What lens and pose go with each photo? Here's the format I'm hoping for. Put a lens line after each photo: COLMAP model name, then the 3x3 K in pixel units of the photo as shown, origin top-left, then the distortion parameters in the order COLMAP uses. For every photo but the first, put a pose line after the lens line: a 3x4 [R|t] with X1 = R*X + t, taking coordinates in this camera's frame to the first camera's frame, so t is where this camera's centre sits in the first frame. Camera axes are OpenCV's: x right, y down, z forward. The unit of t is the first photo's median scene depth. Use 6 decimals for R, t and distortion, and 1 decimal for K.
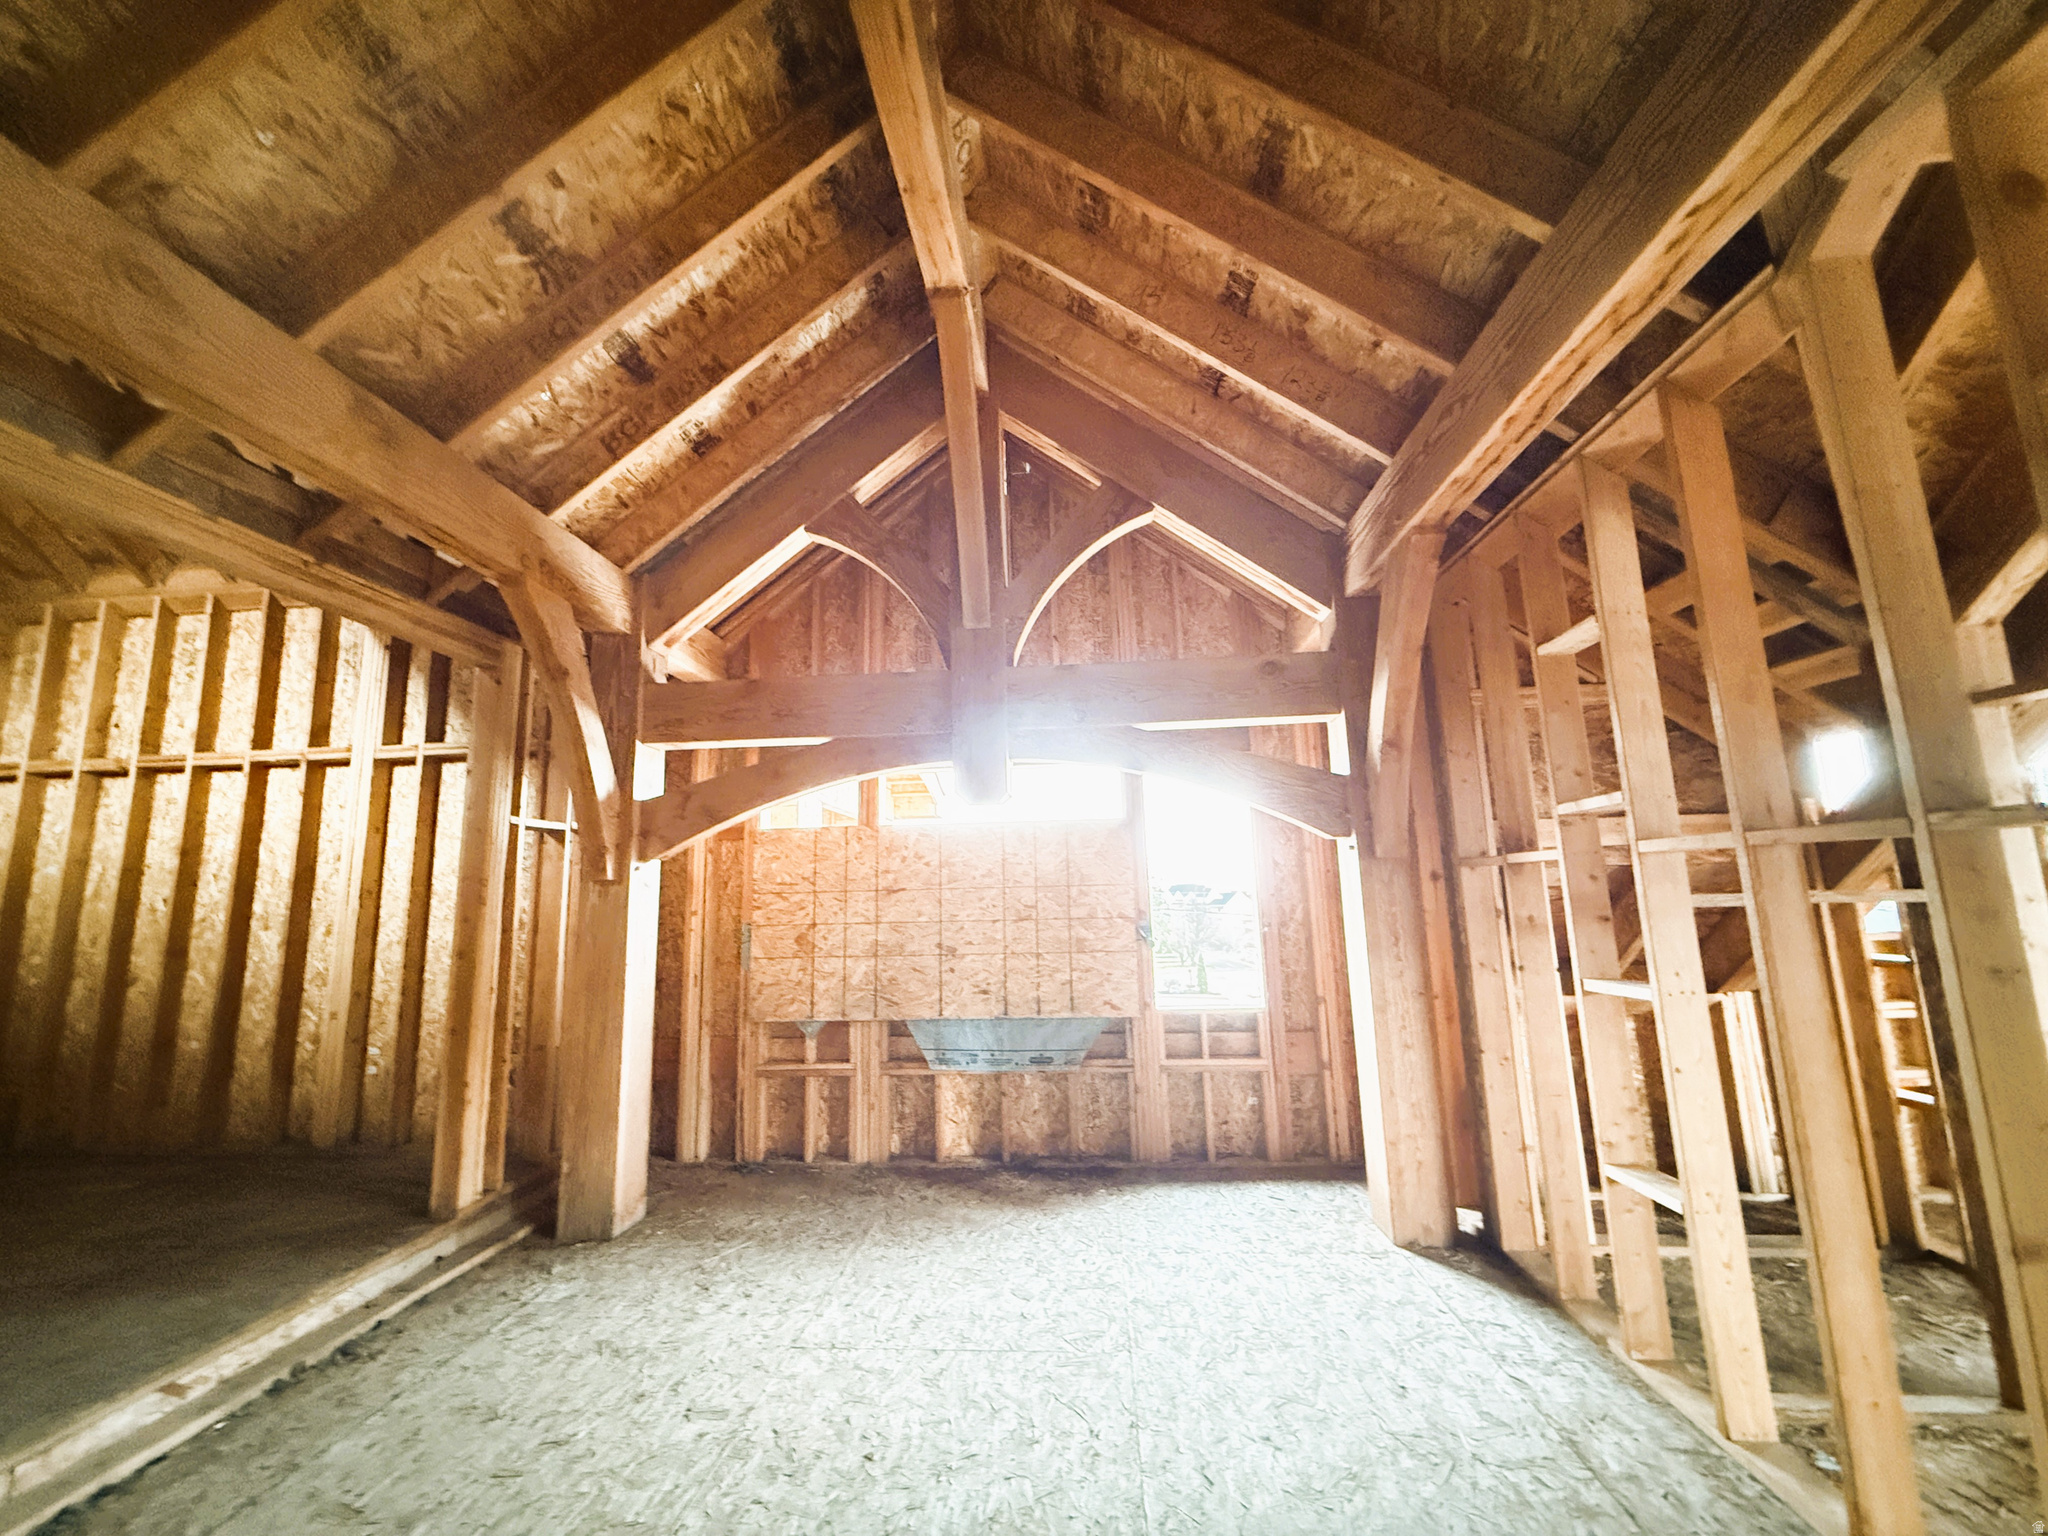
lens RADIAL K [[820.4, 0, 1022.5], [0, 820.4, 758.2], [0, 0, 1]] dist [-0.000515, 0.000084]
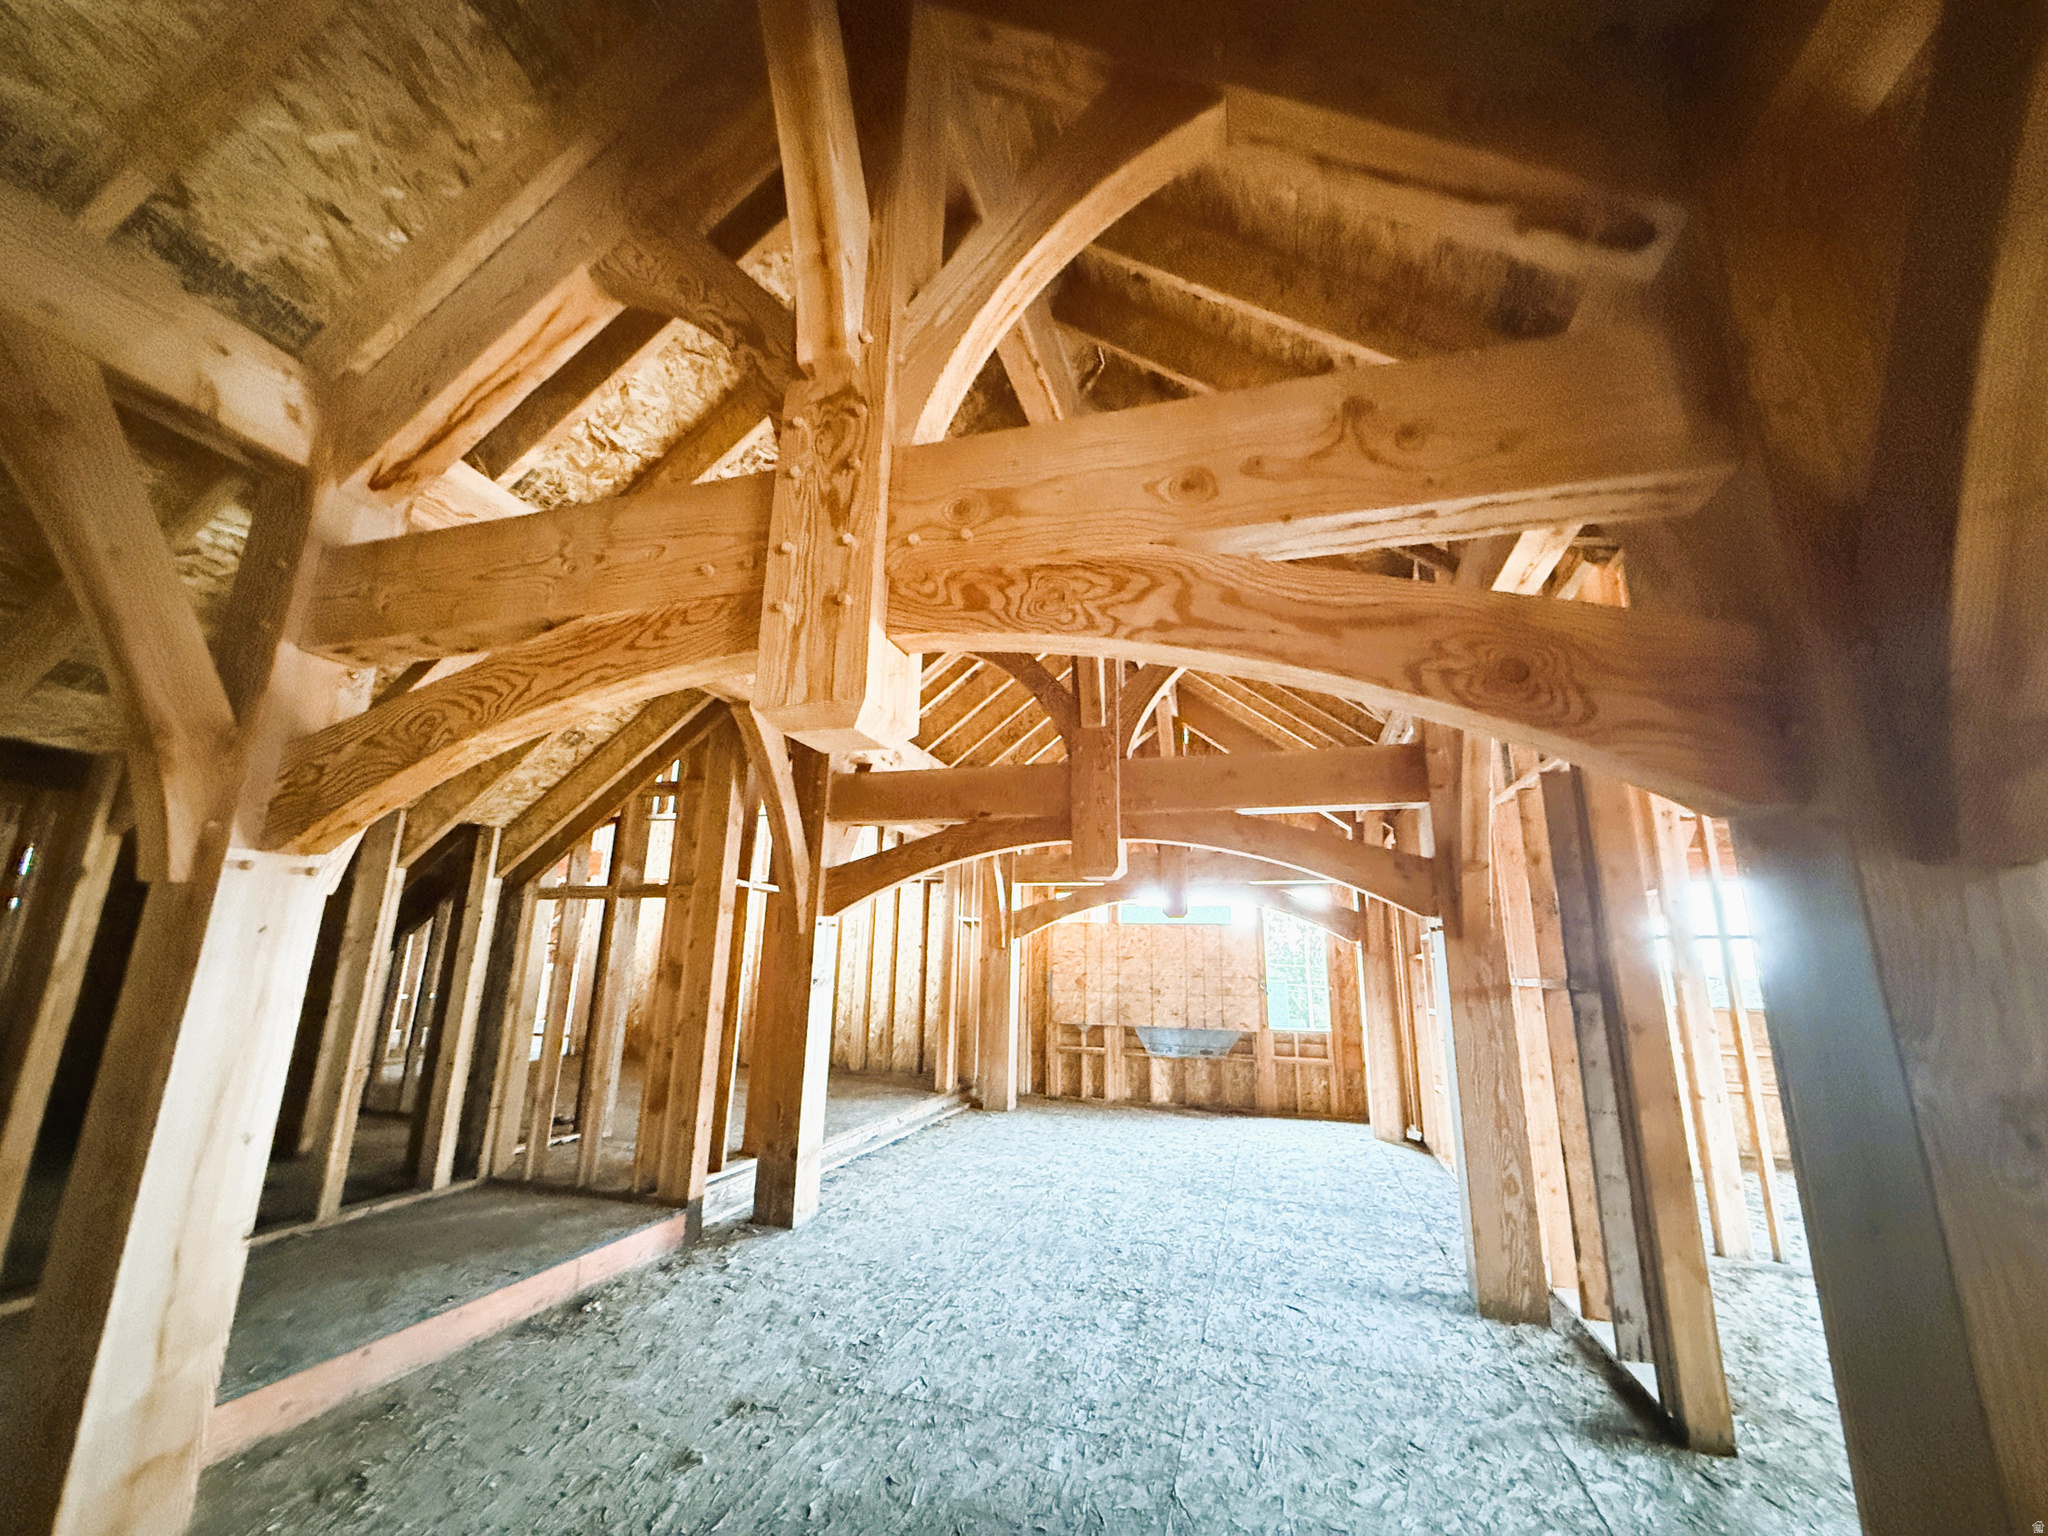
lens RADIAL K [[815.1, 0, 1024.0], [0, 815.1, 768.0], [0, 0, 1]] dist [0.000125, 0.000015]
pose [[0.979477, -0.000600, -0.201557, -0.009950], [-0.014622, 0.997149, -0.074021, -0.139569], [0.201027, 0.075449, 0.976676, -0.962834]]
